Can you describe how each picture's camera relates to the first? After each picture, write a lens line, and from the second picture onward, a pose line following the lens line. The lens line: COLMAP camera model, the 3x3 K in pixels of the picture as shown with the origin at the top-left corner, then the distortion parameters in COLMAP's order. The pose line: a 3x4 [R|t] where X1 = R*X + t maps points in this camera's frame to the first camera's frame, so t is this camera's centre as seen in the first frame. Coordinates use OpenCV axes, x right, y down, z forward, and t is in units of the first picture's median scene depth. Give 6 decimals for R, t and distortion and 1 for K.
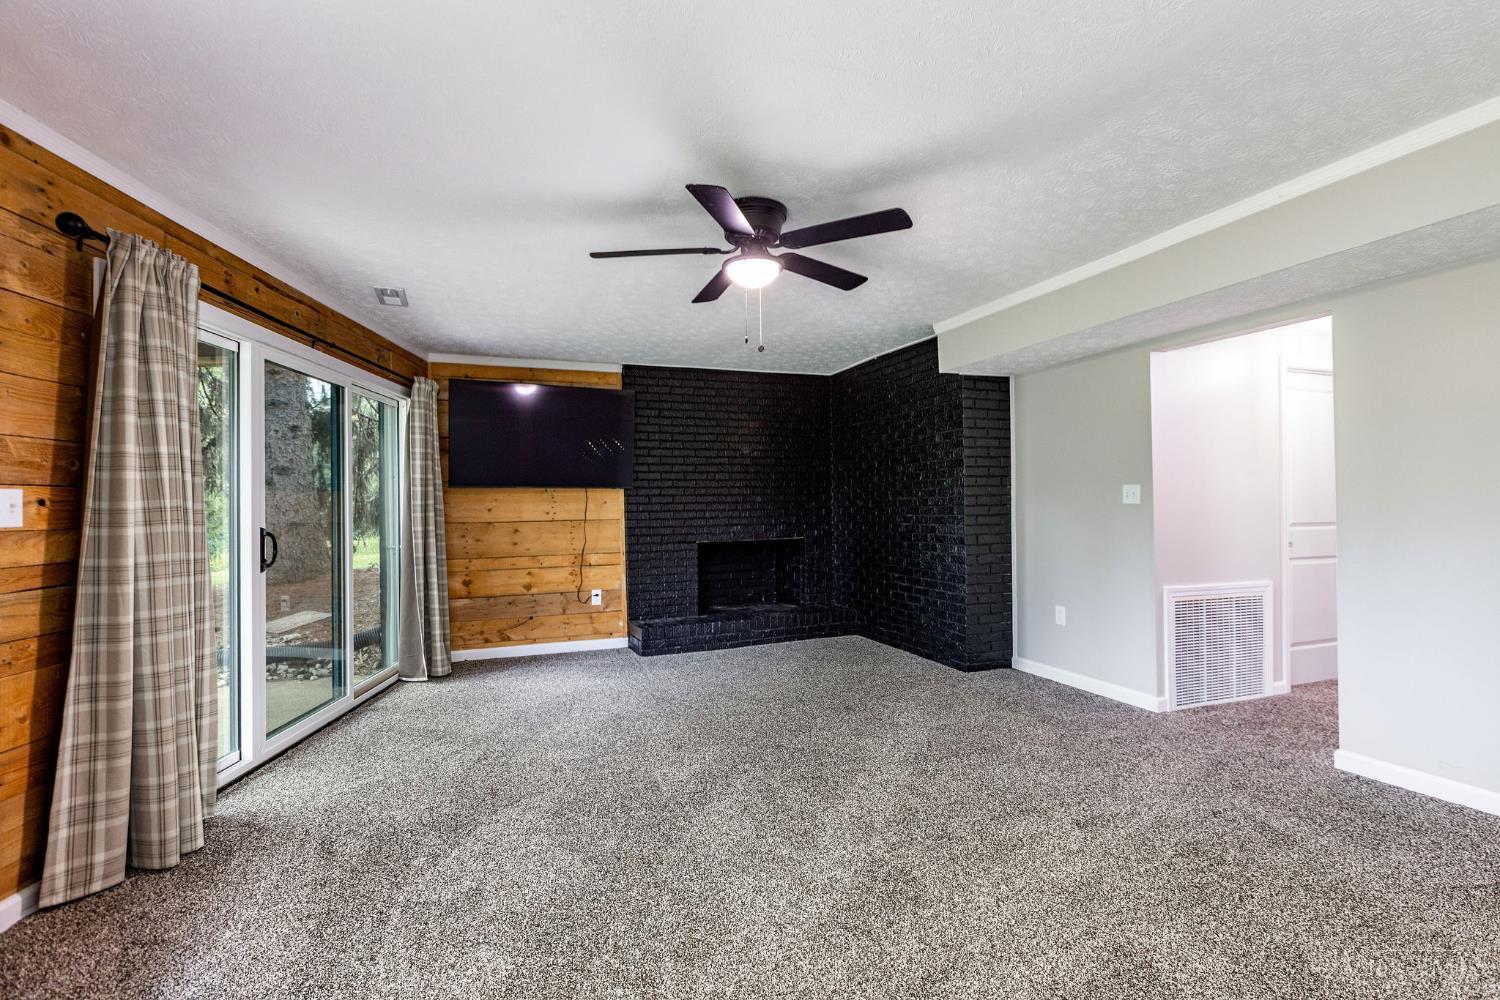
lens RADIAL K [[711.8, 0, 749.0], [0, 711.8, 504.1], [0, 0, 1]] dist [0.002841, 0.000254]
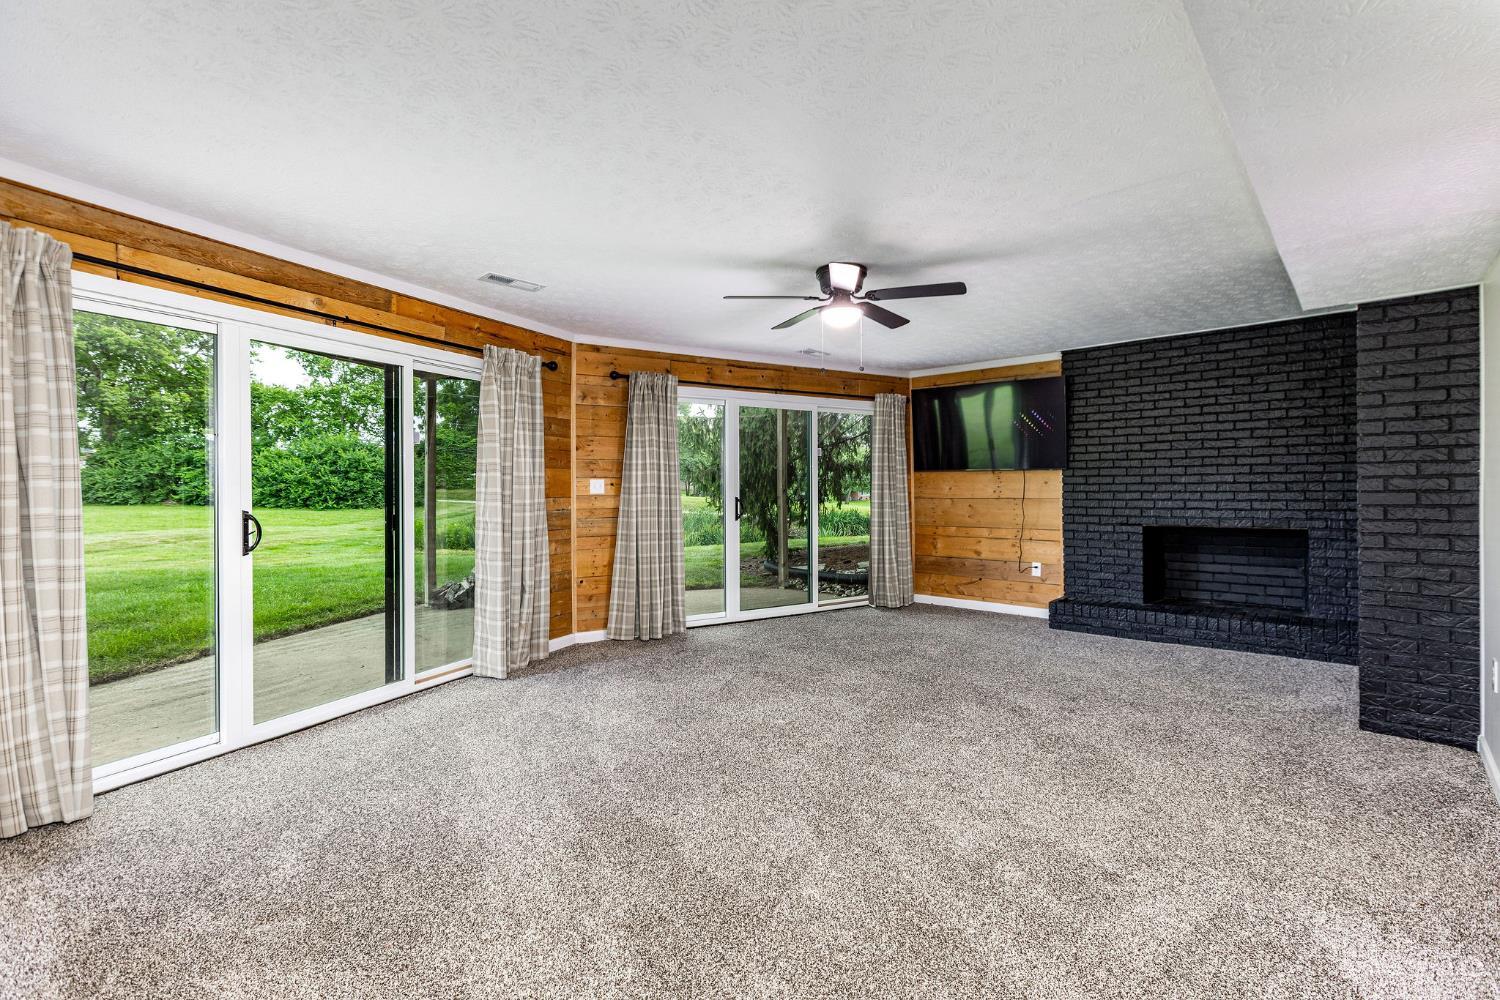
lens RADIAL K [[711.8, 0, 748.1], [0, 711.8, 493.2], [0, 0, 1]] dist [0.002841, 0.000254]
pose [[0.417888, 0.019053, -0.908299, 0.603233], [0.000533, 0.999775, 0.021217, -0.009681], [0.908498, -0.009351, 0.417784, 0.142119]]
